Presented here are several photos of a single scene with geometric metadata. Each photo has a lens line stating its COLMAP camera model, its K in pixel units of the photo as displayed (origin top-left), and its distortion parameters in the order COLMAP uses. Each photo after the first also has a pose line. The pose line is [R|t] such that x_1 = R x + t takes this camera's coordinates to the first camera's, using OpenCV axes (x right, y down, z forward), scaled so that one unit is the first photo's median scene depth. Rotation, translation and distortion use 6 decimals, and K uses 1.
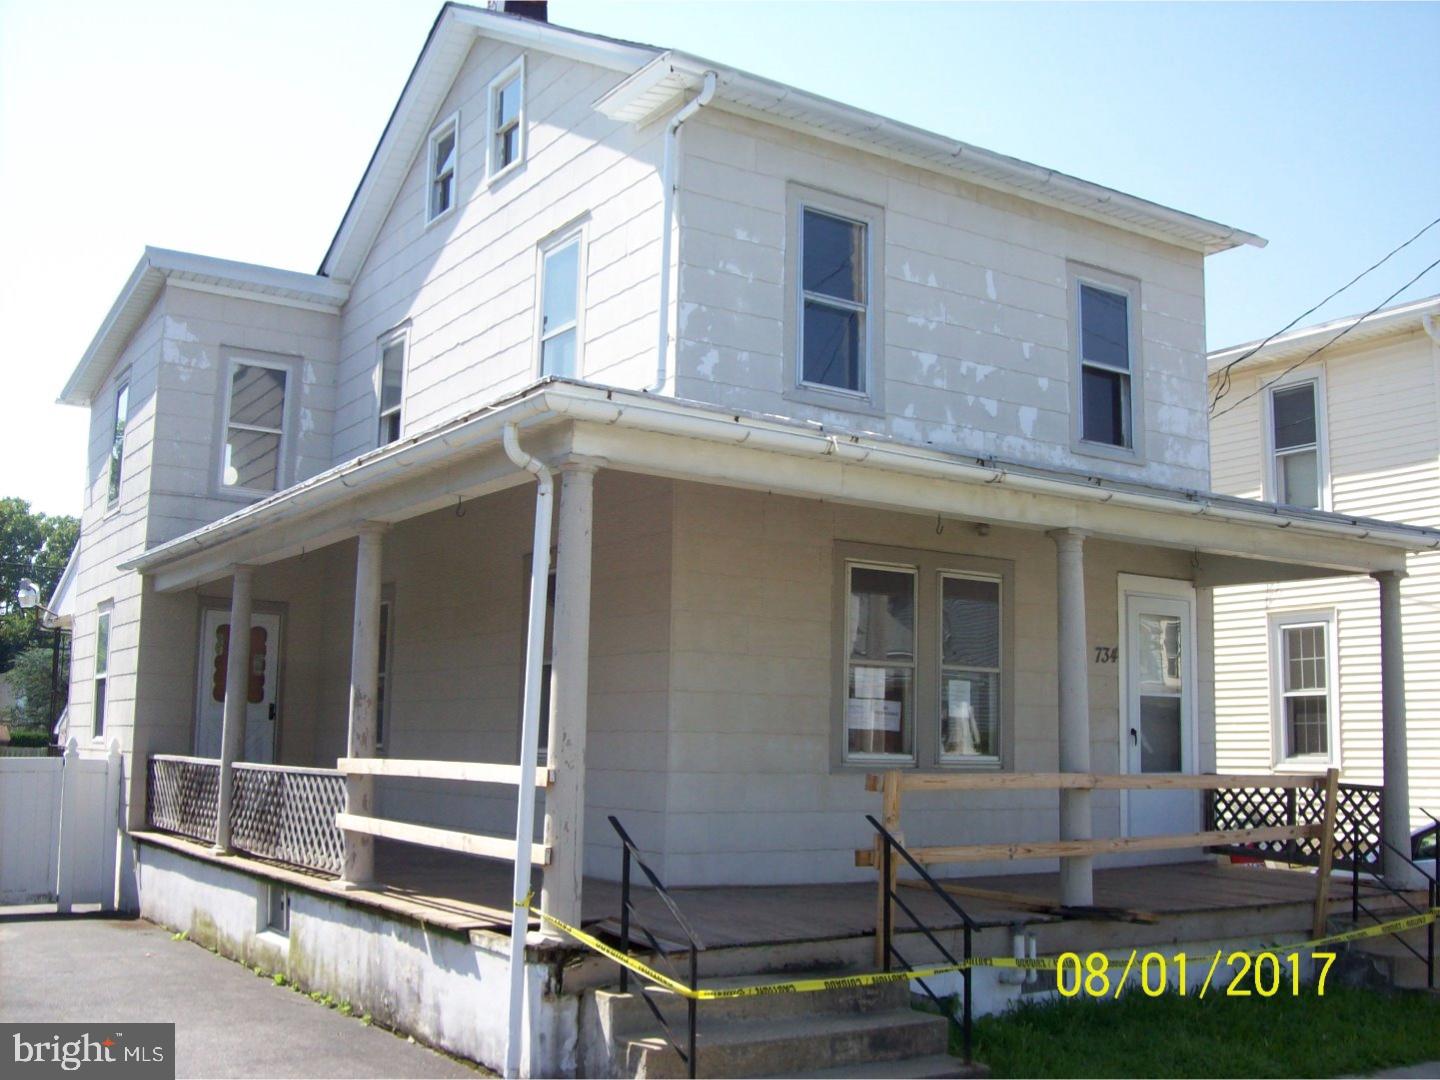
lens RADIAL K [[1521.1, 0, 723.2], [0, 1521.1, 544.3], [0, 0, 1]] dist [-0.132415, 0.000000]
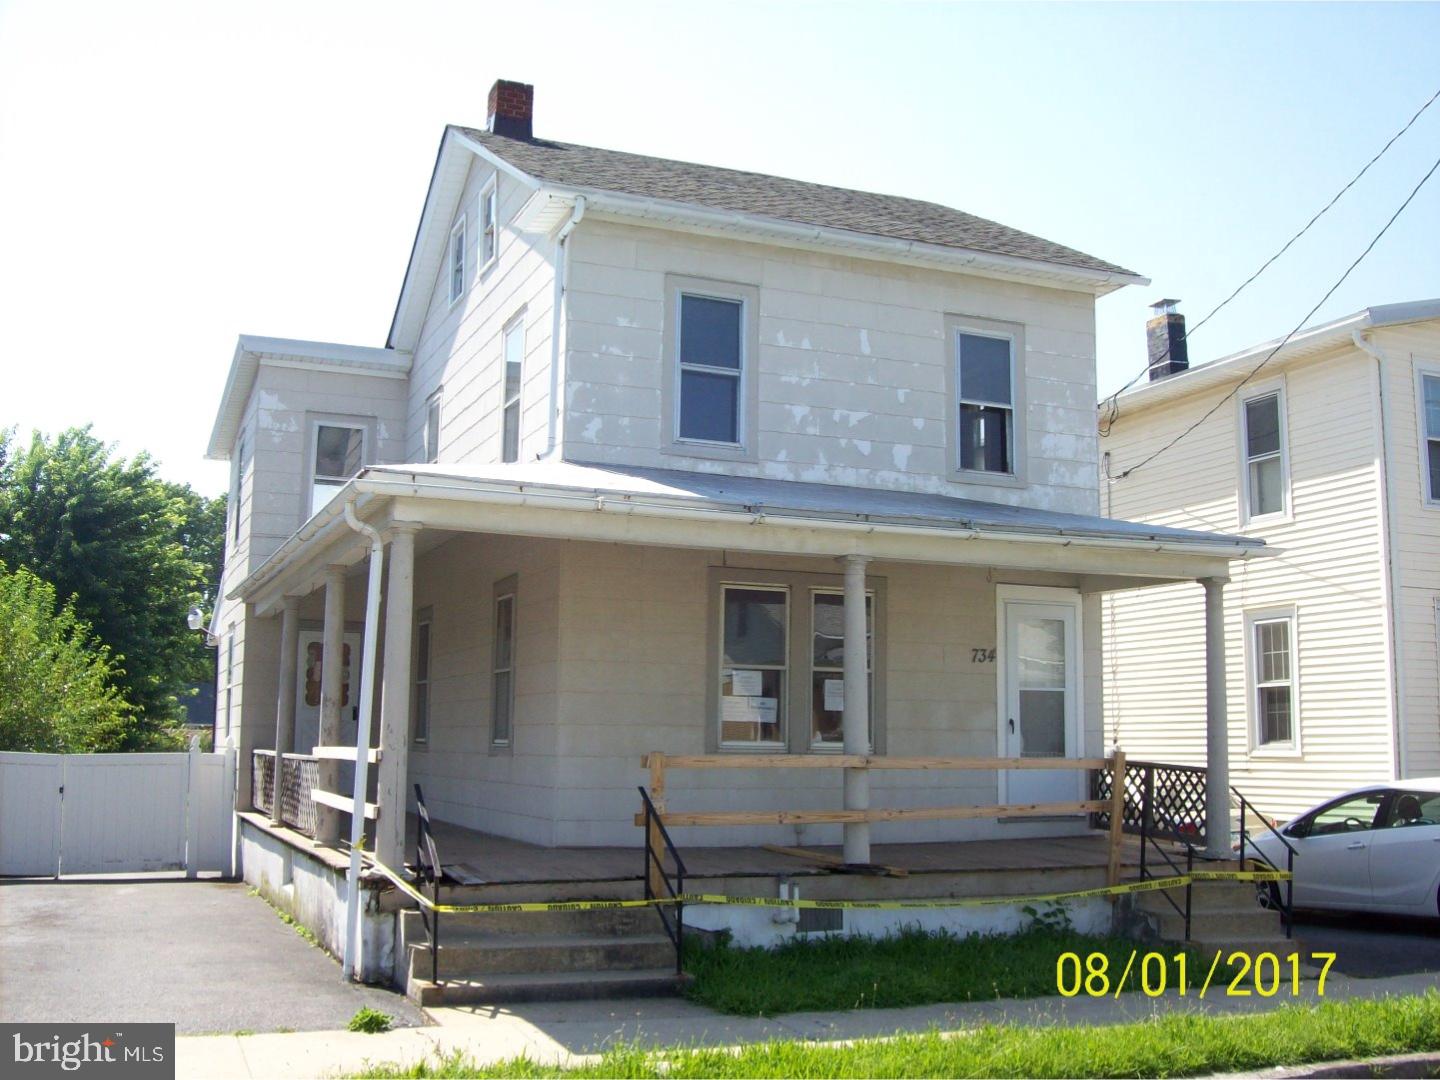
lens RADIAL K [[1521.1, 0, 719.9], [0, 1521.1, 549.0], [0, 0, 1]] dist [-0.132415, 0.000000]
pose [[0.983092, -0.031652, -0.180354, 0.273923], [0.032439, 0.999473, 0.001412, -0.016692], [0.180215, -0.007239, 0.983601, -0.181449]]
